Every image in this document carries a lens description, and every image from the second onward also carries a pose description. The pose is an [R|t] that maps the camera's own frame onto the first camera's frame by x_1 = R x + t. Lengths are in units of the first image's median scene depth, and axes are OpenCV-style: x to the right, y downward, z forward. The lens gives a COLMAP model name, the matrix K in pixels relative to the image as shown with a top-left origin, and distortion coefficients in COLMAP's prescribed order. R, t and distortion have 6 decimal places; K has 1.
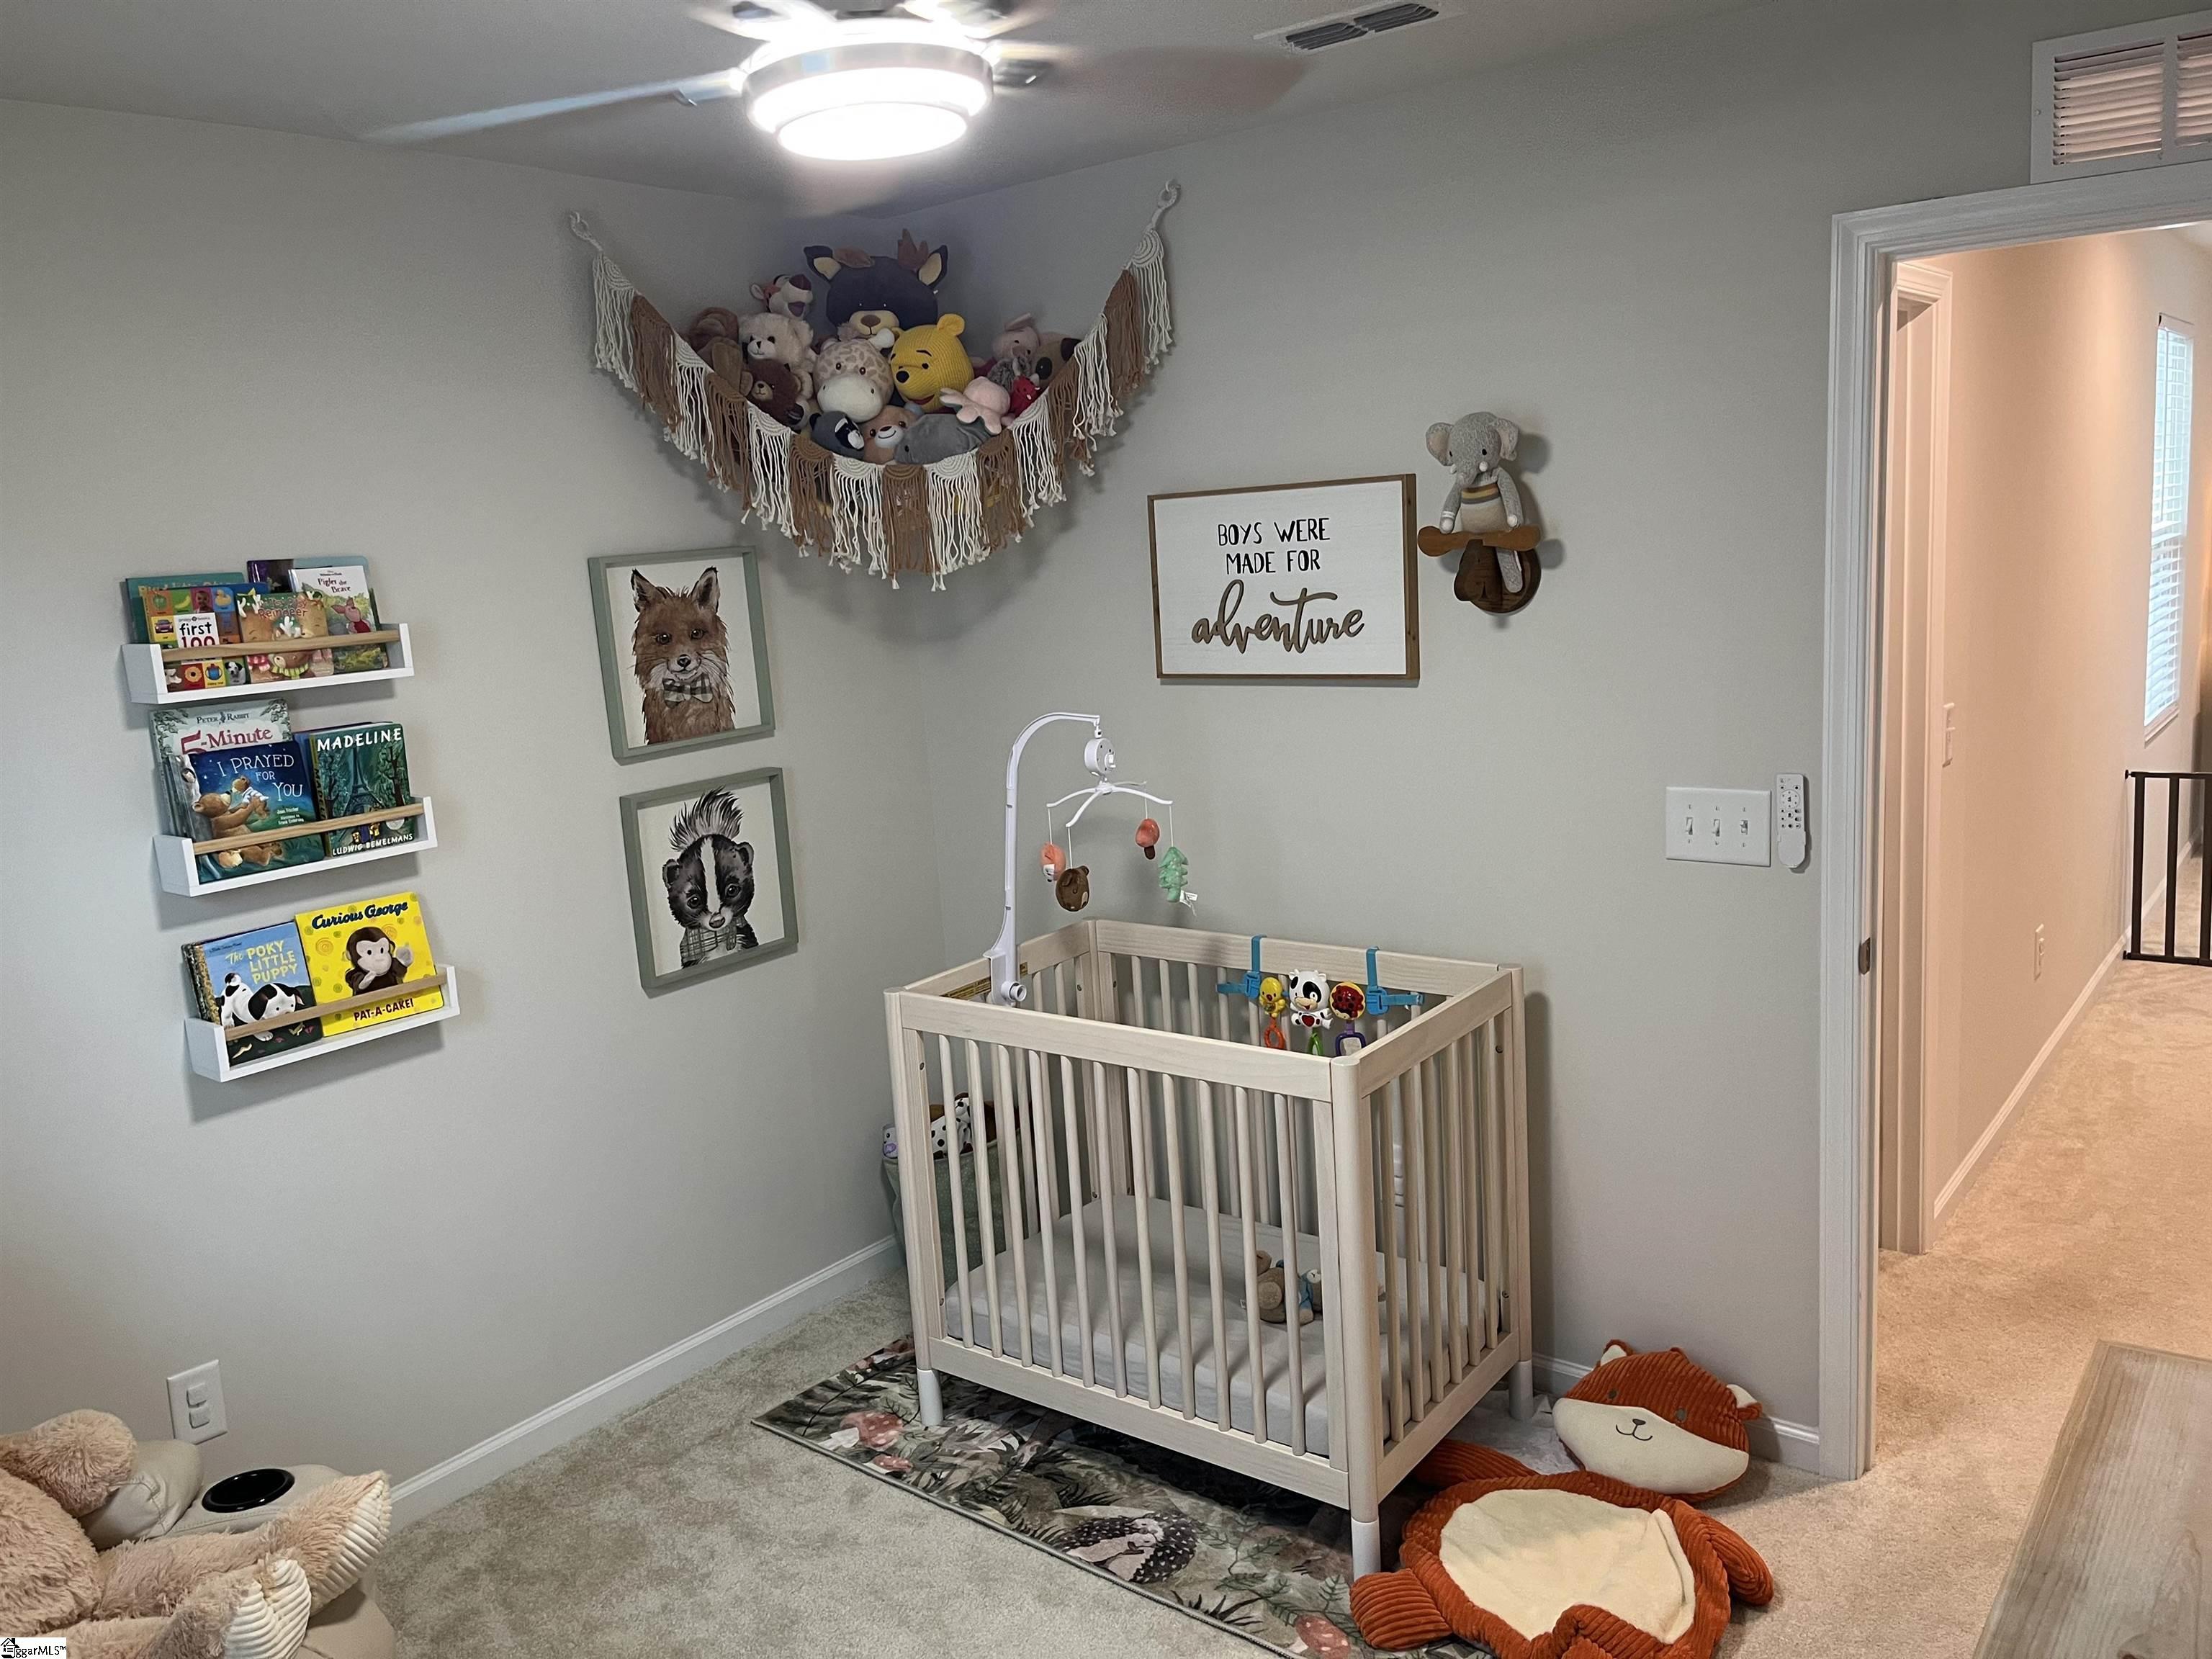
lens RADIAL K [[1701.5, 0, 1107.0], [0, 1701.5, 828.1], [0, 0, 1]] dist [0.002179, 0.000190]
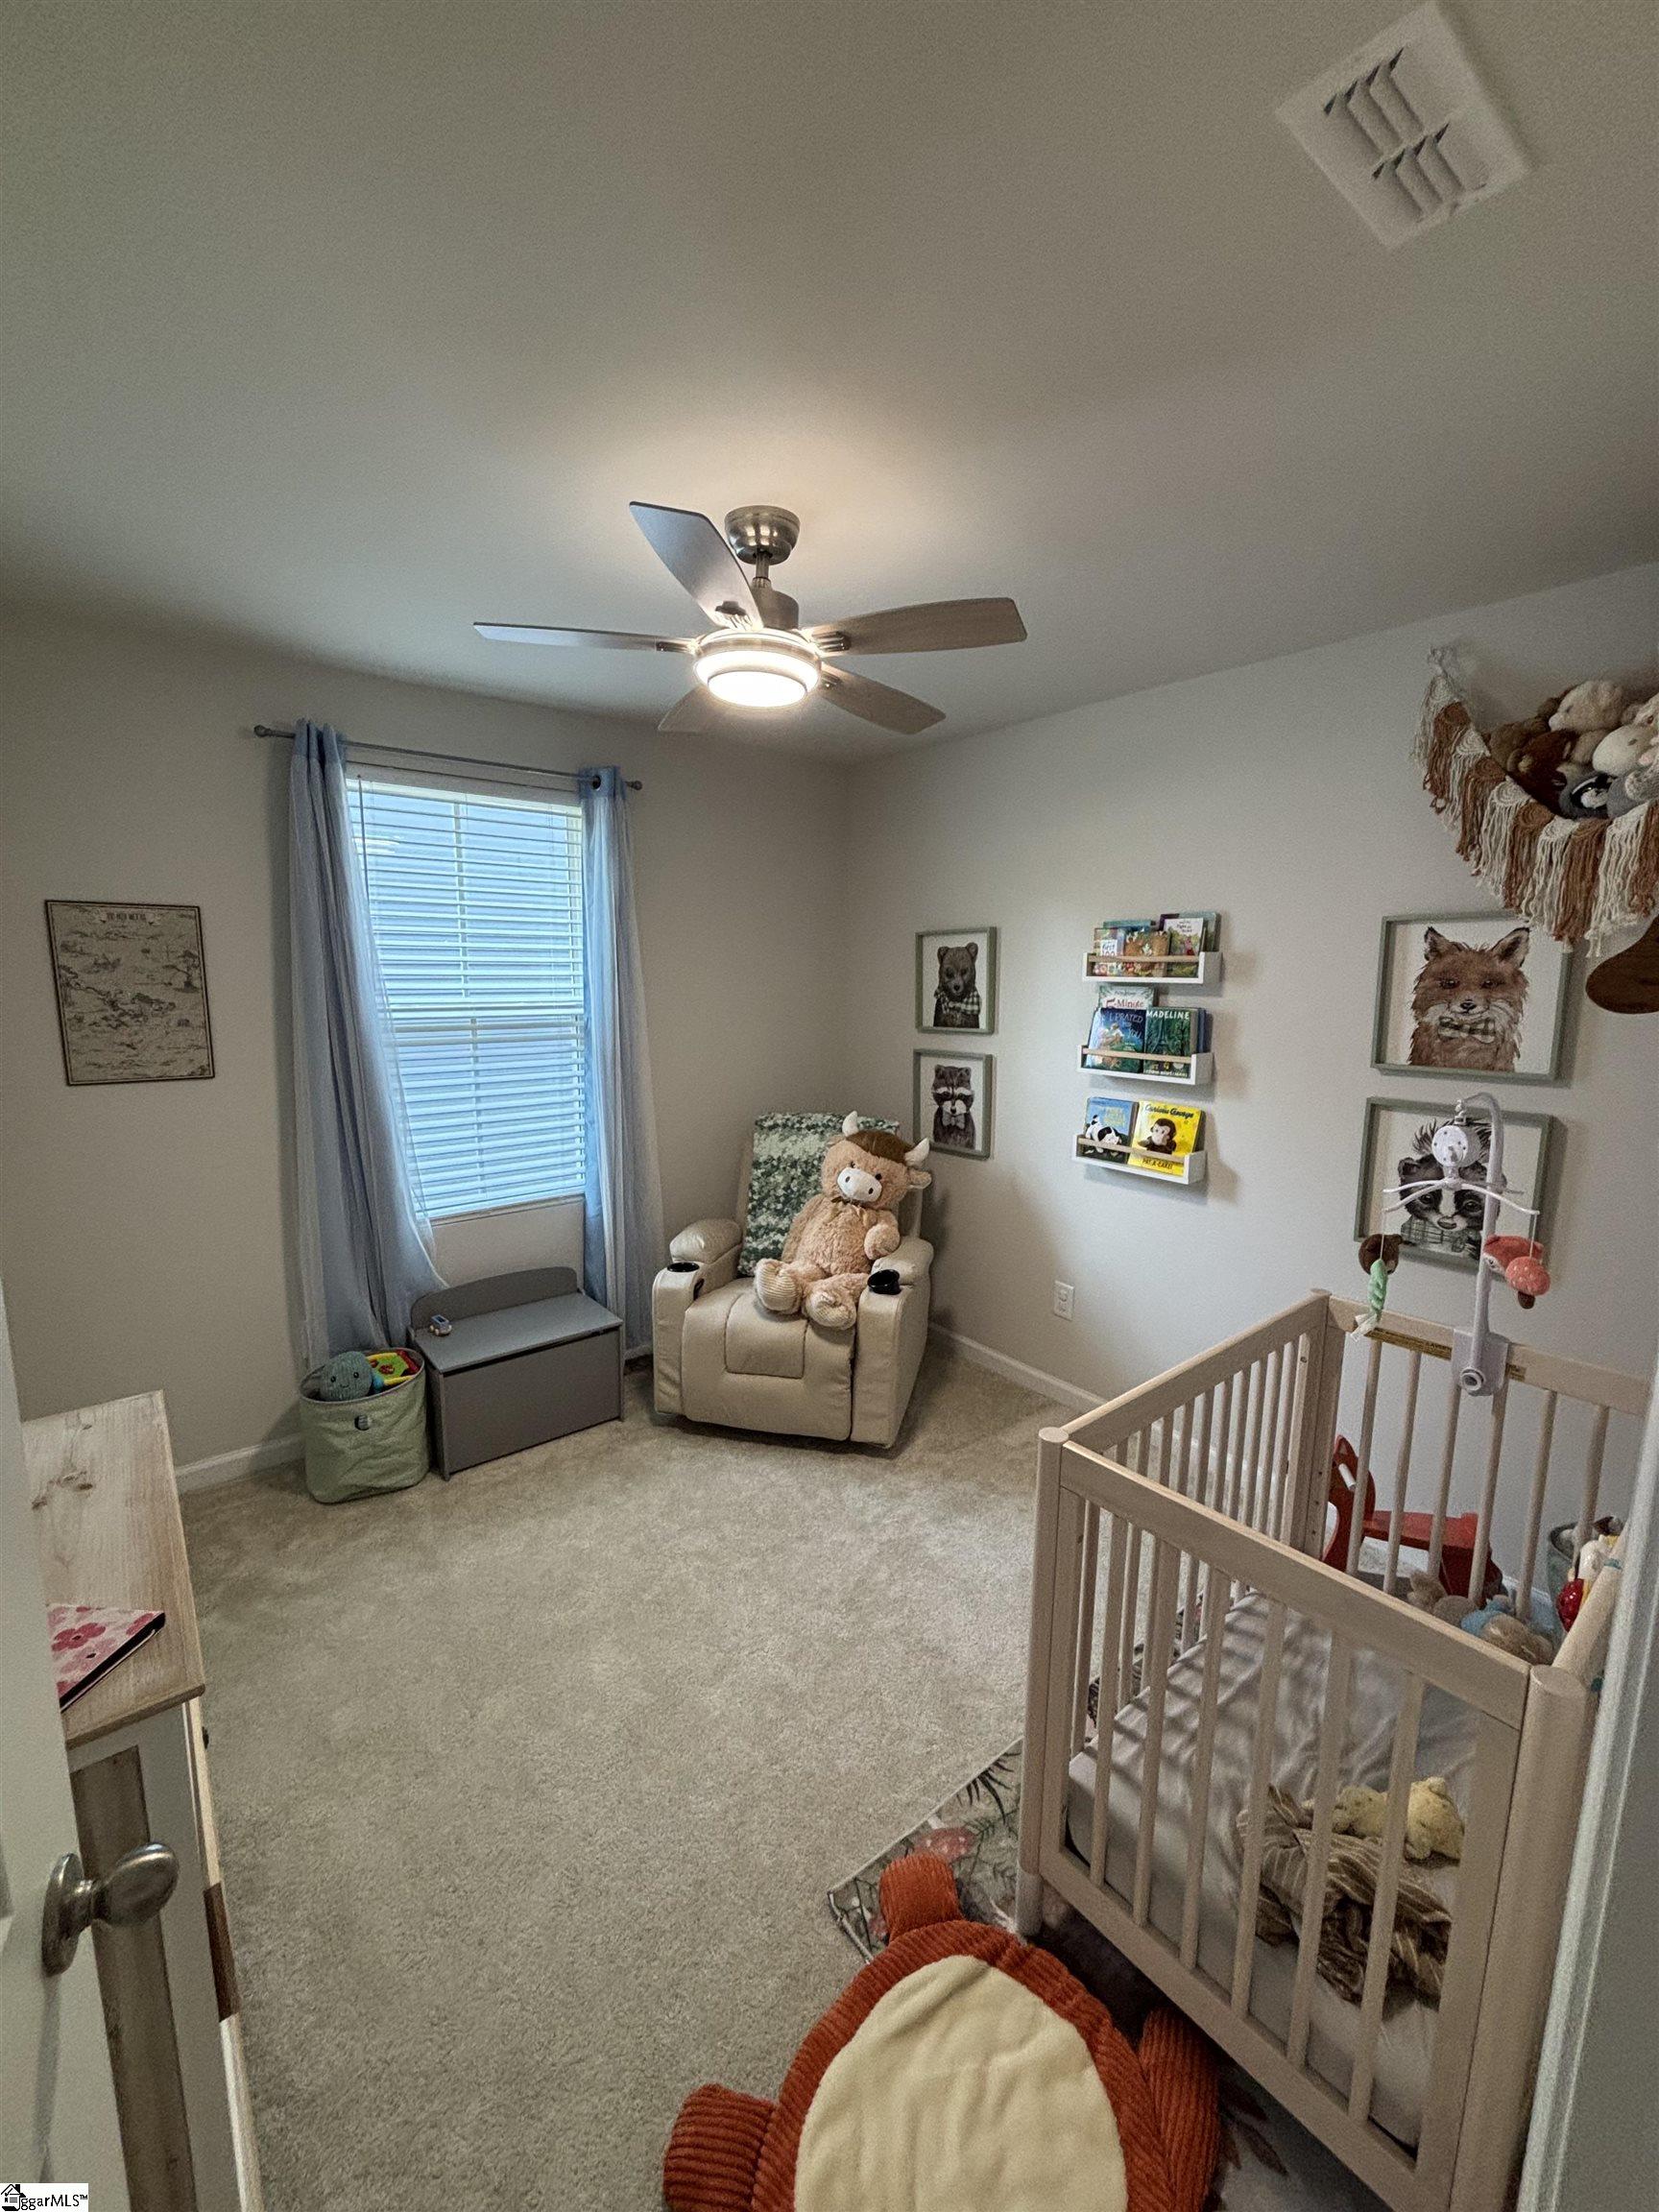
lens RADIAL K [[895.8, 0, 828.6], [0, 895.8, 1106.0], [0, 0, 1]] dist [-0.001763, -0.000094]
pose [[-0.232382, 0.204392, -0.950906, 0.485410], [-0.169295, 0.954246, 0.246482, -0.113002], [0.957778, 0.218262, -0.187147, 0.724550]]
